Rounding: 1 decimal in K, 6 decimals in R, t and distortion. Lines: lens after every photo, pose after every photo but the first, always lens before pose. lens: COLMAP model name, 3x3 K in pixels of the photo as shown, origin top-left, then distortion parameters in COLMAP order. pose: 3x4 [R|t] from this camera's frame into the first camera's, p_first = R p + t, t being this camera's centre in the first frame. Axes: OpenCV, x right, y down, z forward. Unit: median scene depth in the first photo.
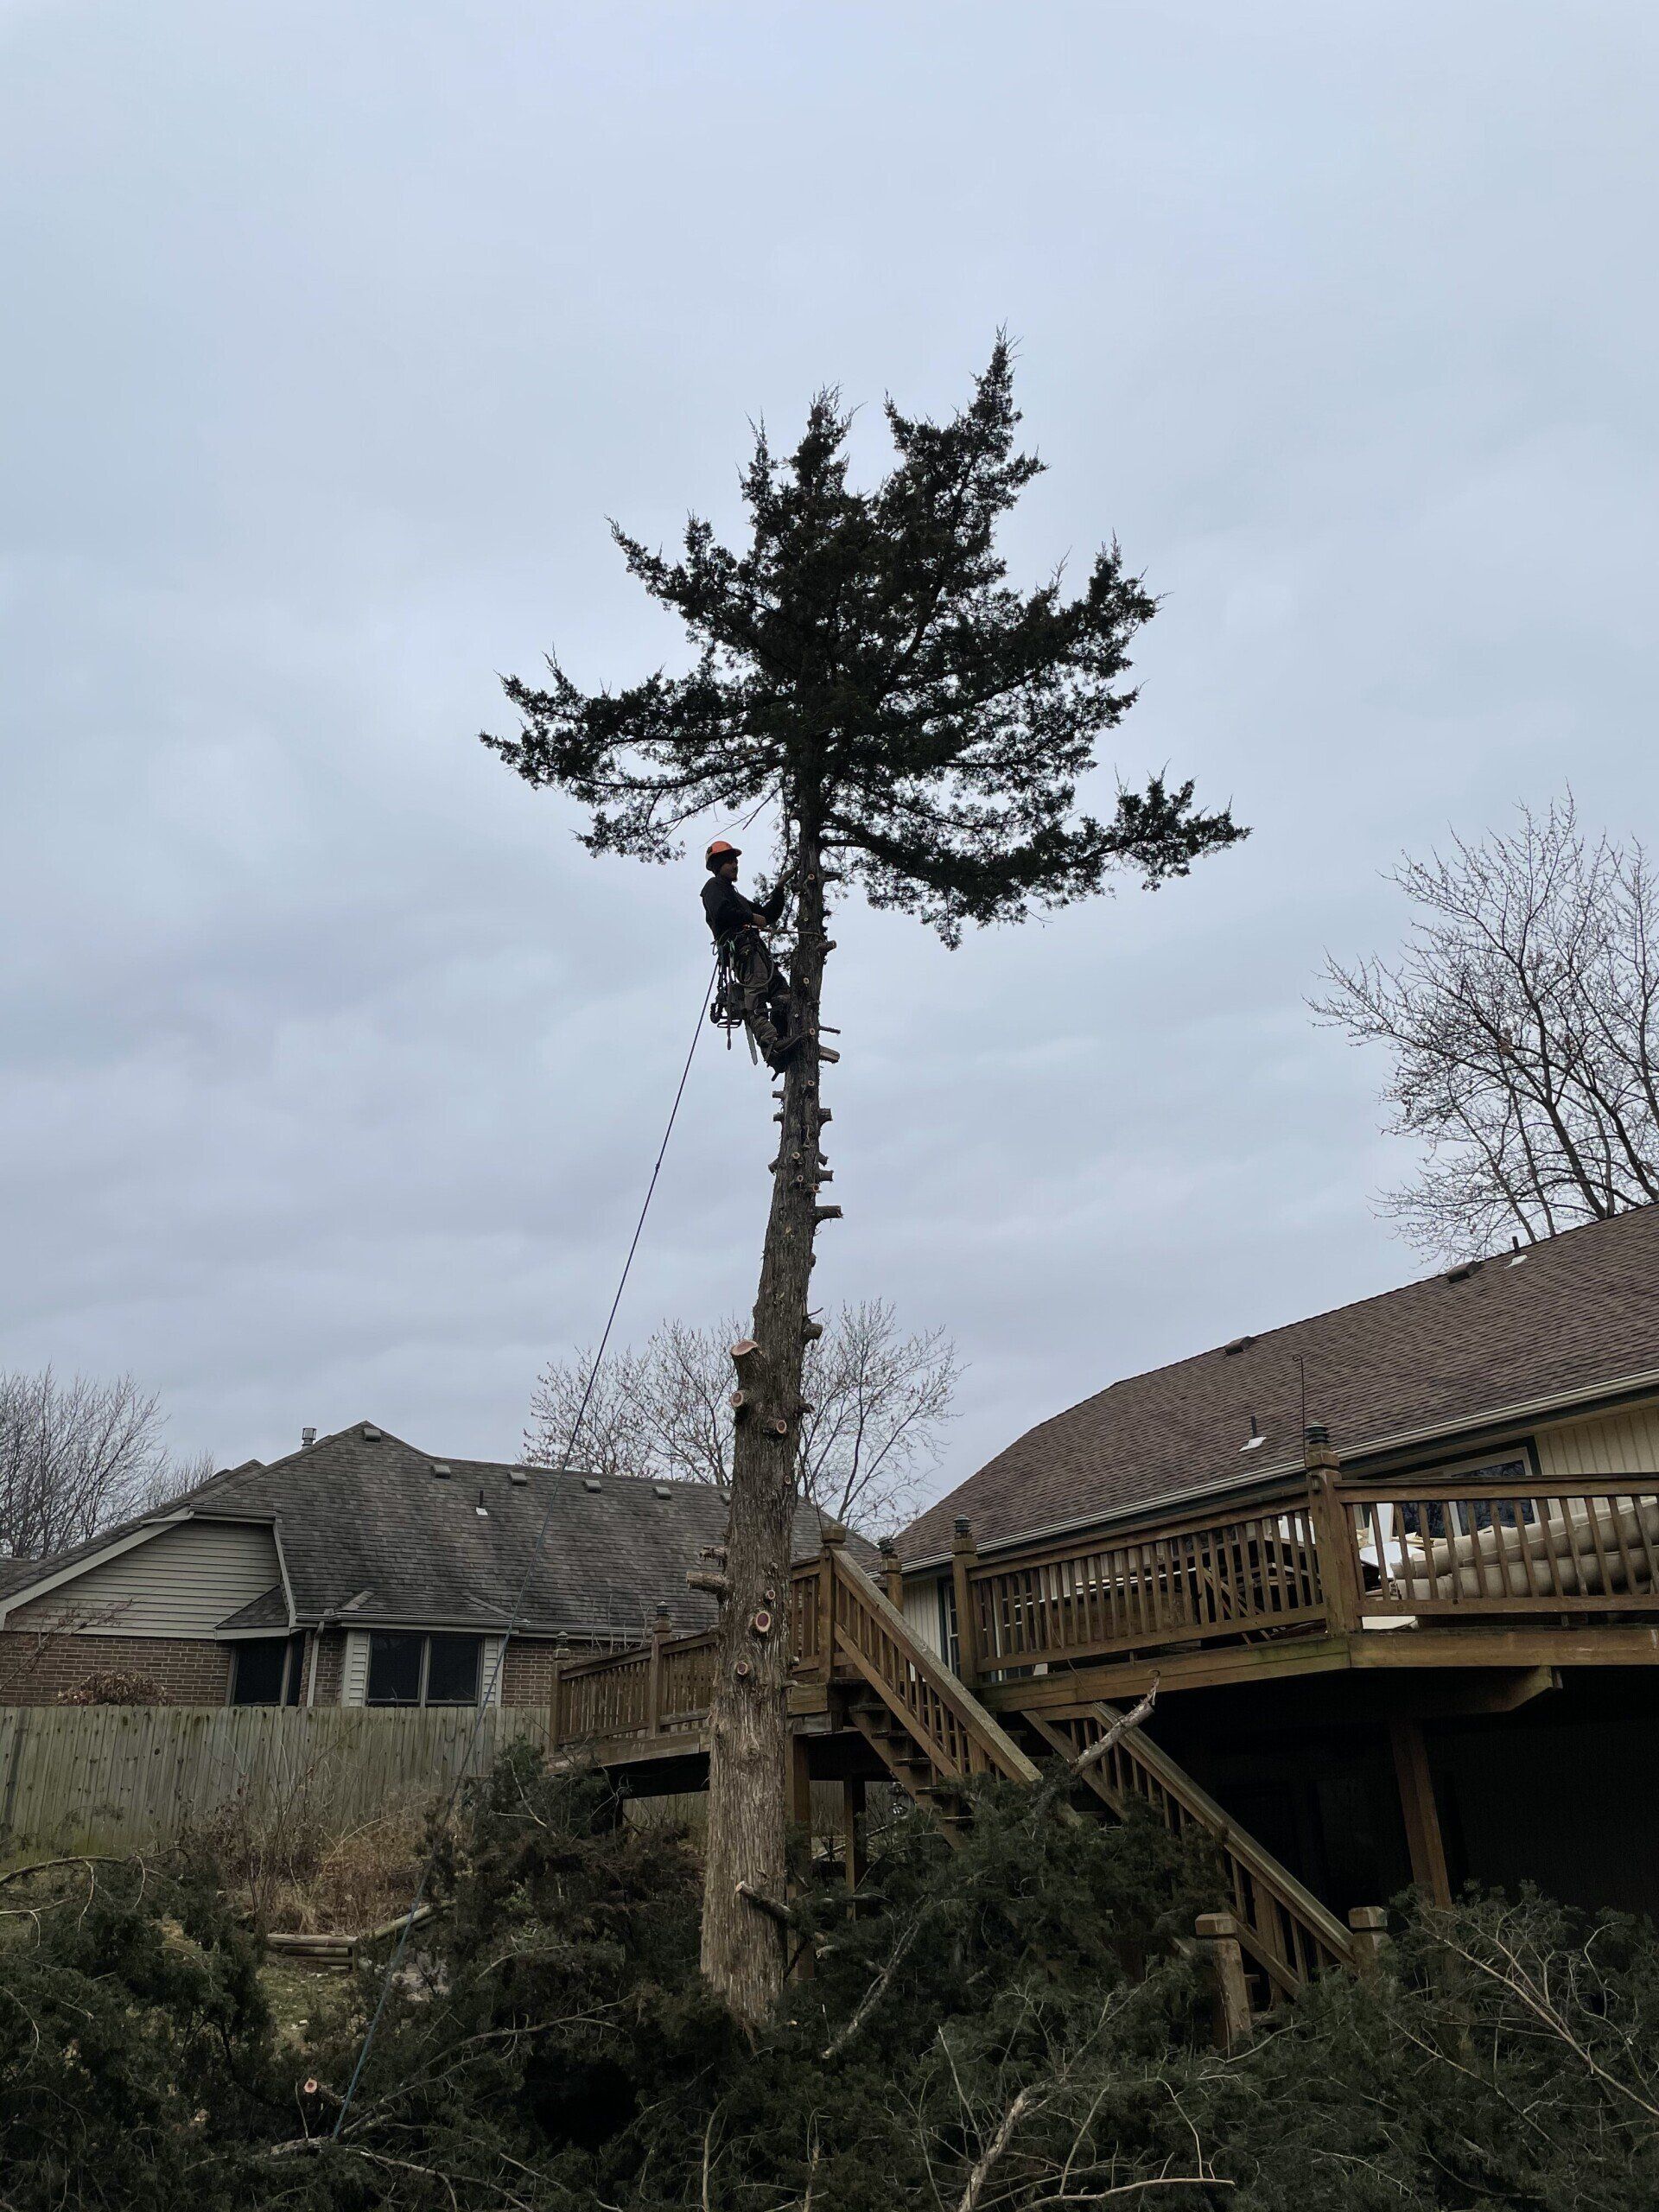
lens RADIAL K [[1704.3, 0, 798.8], [0, 1704.3, 1094.7], [0, 0, 1]] dist [0.077112, -0.112560]
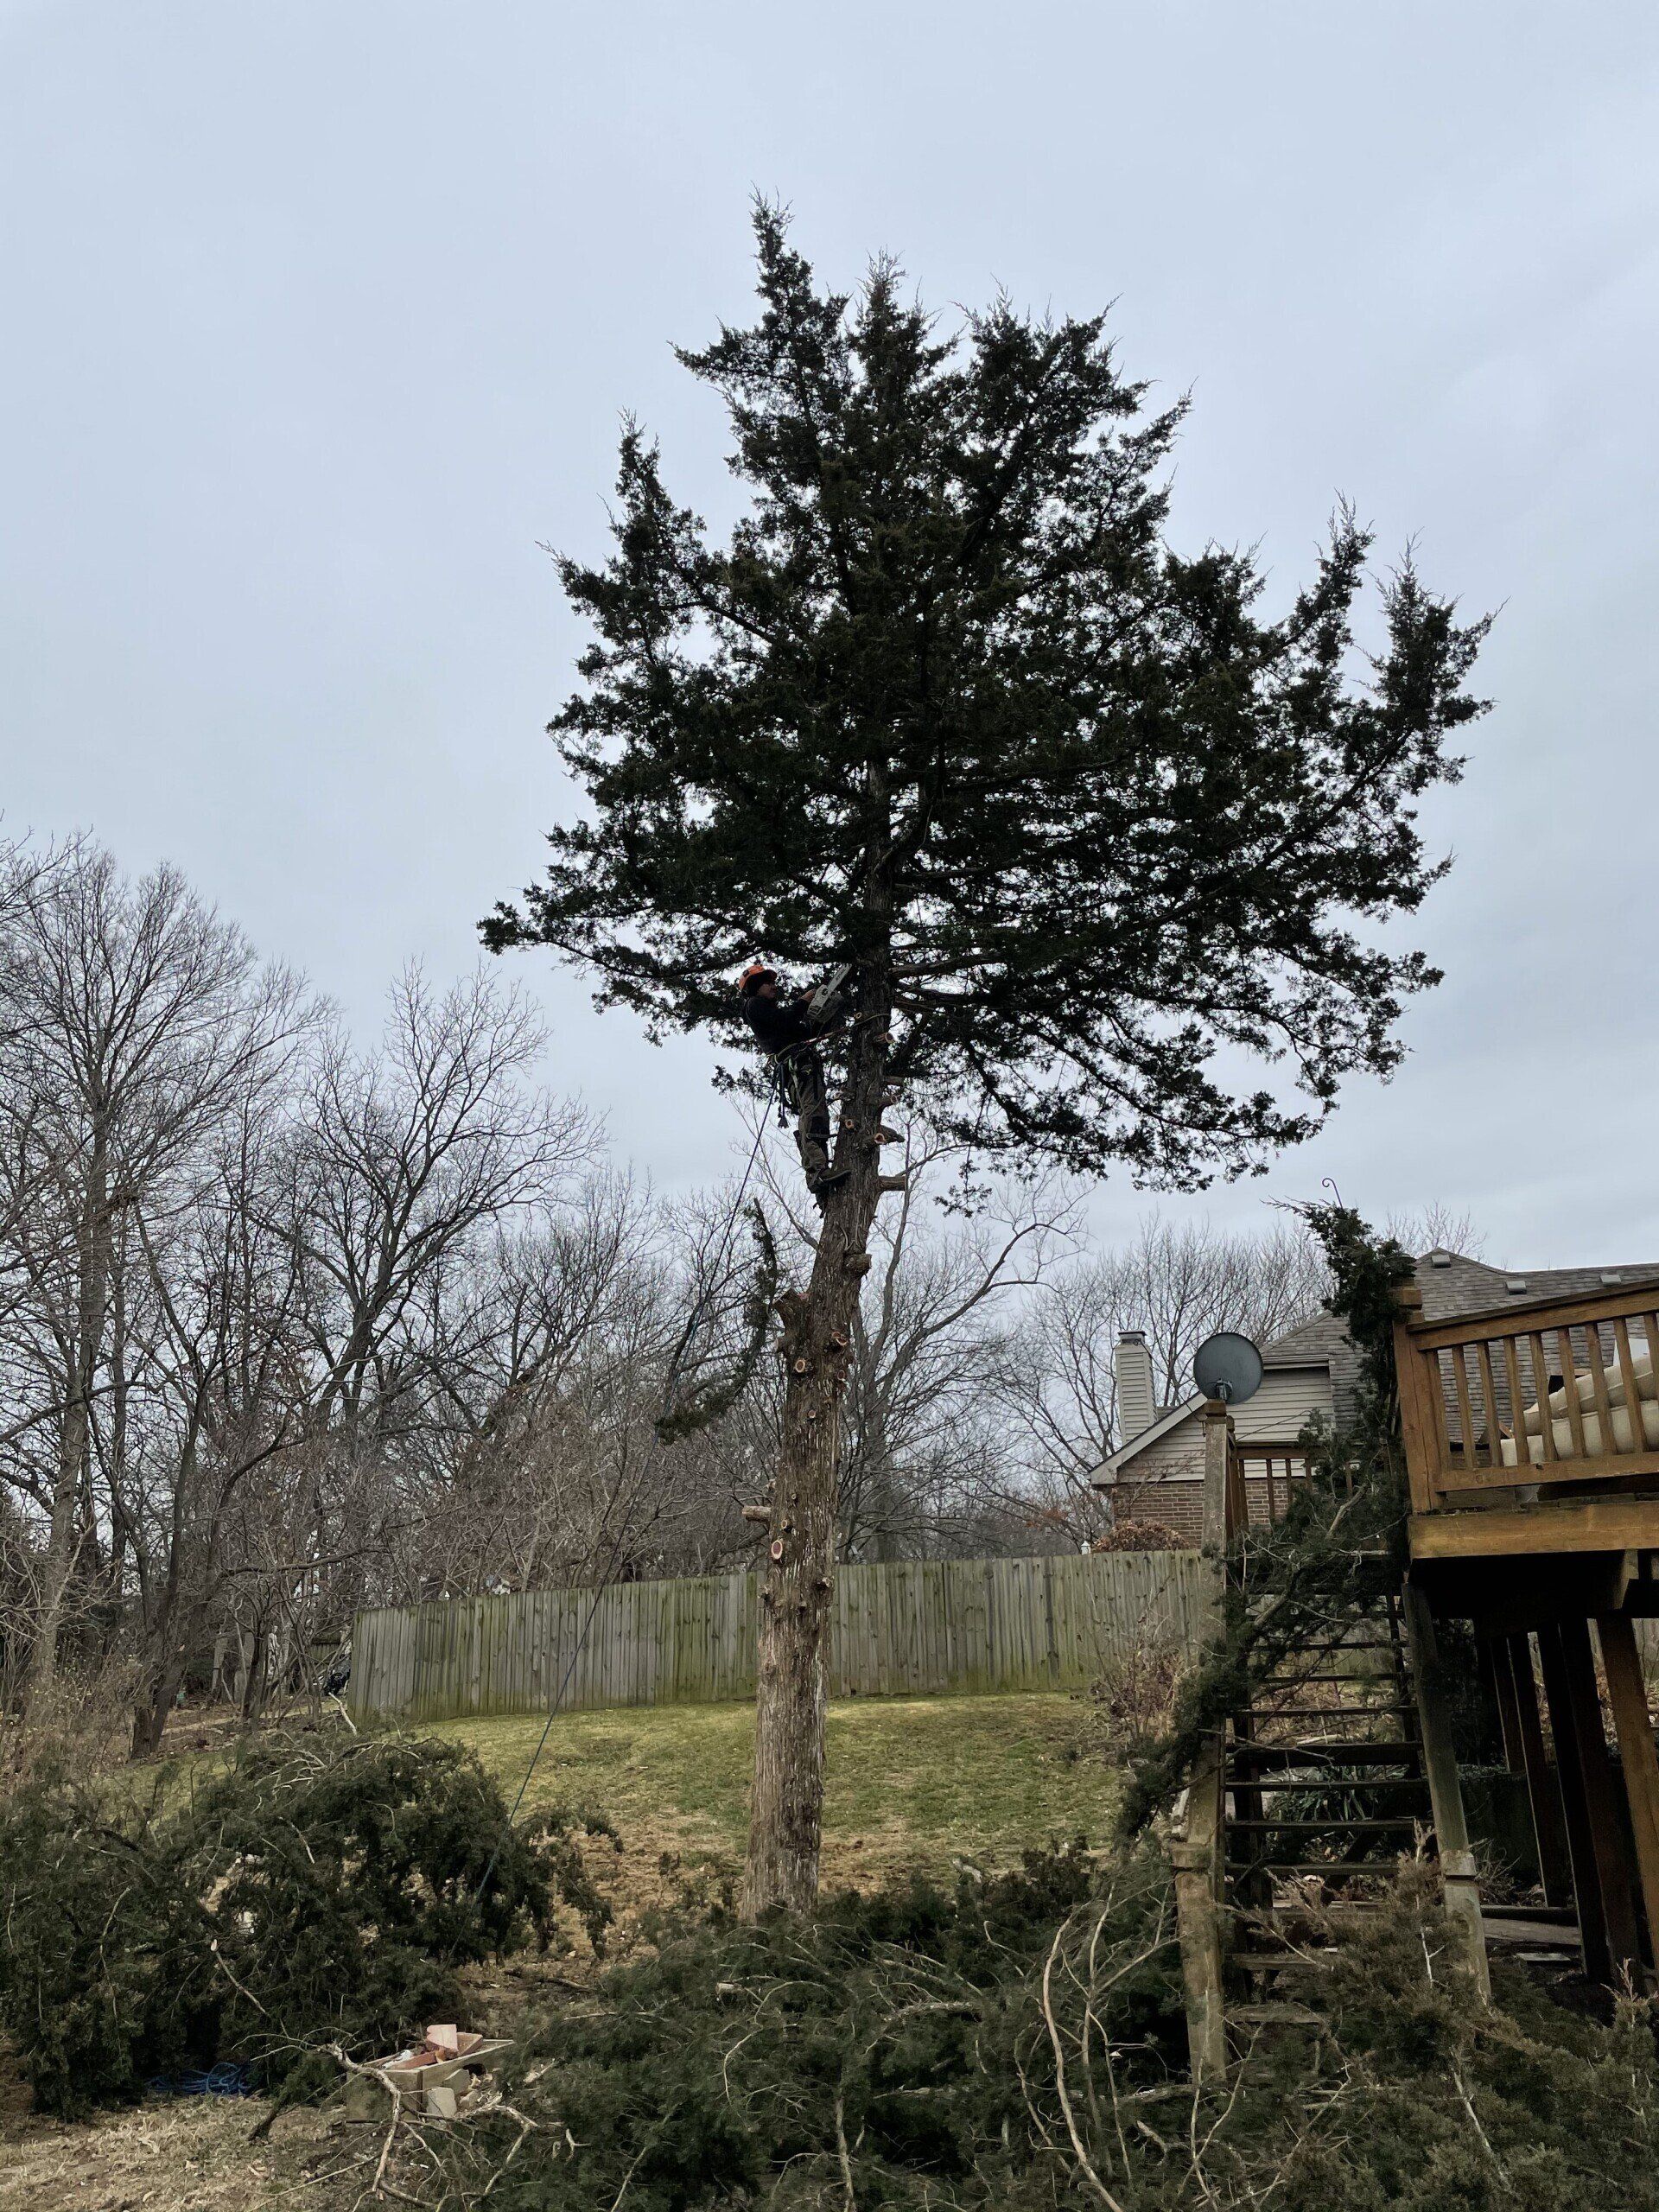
lens RADIAL K [[1688.4, 0, 829.5], [0, 1688.4, 1106.0], [0, 0, 1]] dist [0.086953, -0.120544]
pose [[0.635589, -0.226345, -0.738102, 0.633624], [0.315109, 0.948852, -0.019629, 0.051533], [0.704793, -0.220106, 0.674403, 0.260230]]
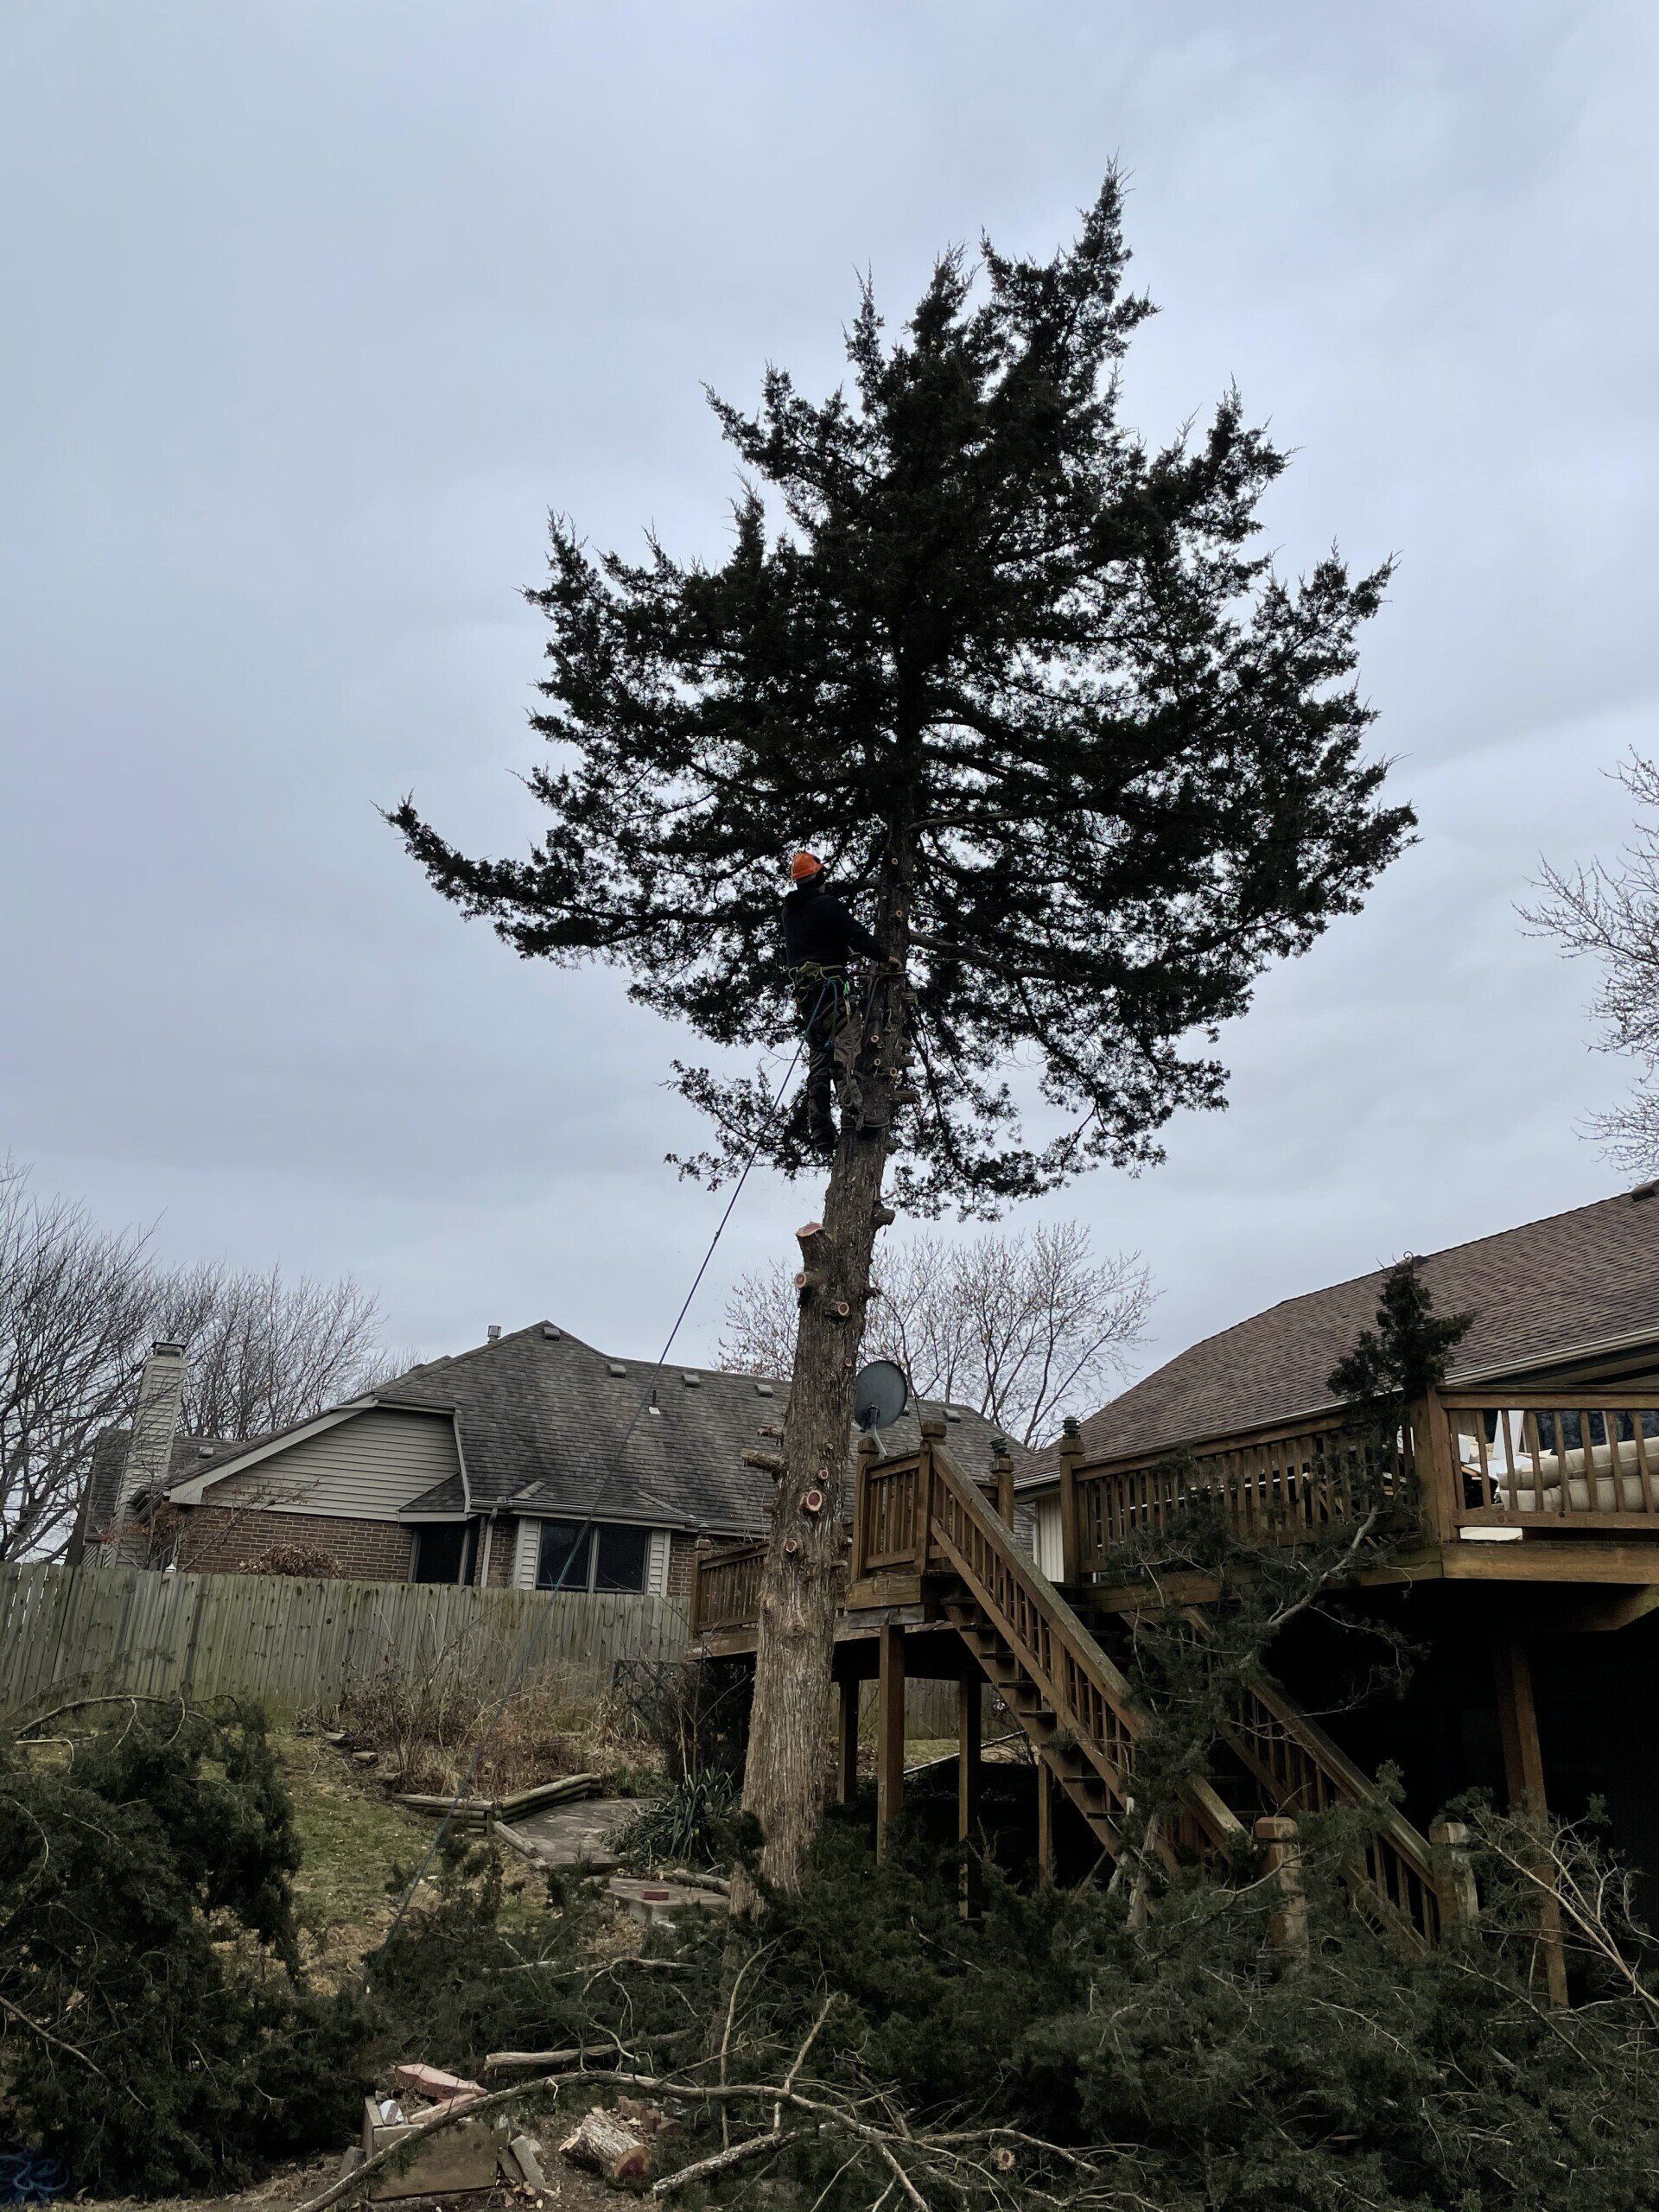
lens RADIAL K [[1688.4, 0, 829.5], [0, 1688.4, 1106.0], [0, 0, 1]] dist [0.086953, -0.120544]
pose [[0.993680, 0.013680, -0.111411, 0.068850], [-0.008261, 0.998767, 0.048956, 0.022956], [0.111944, -0.047726, 0.992568, 0.028812]]
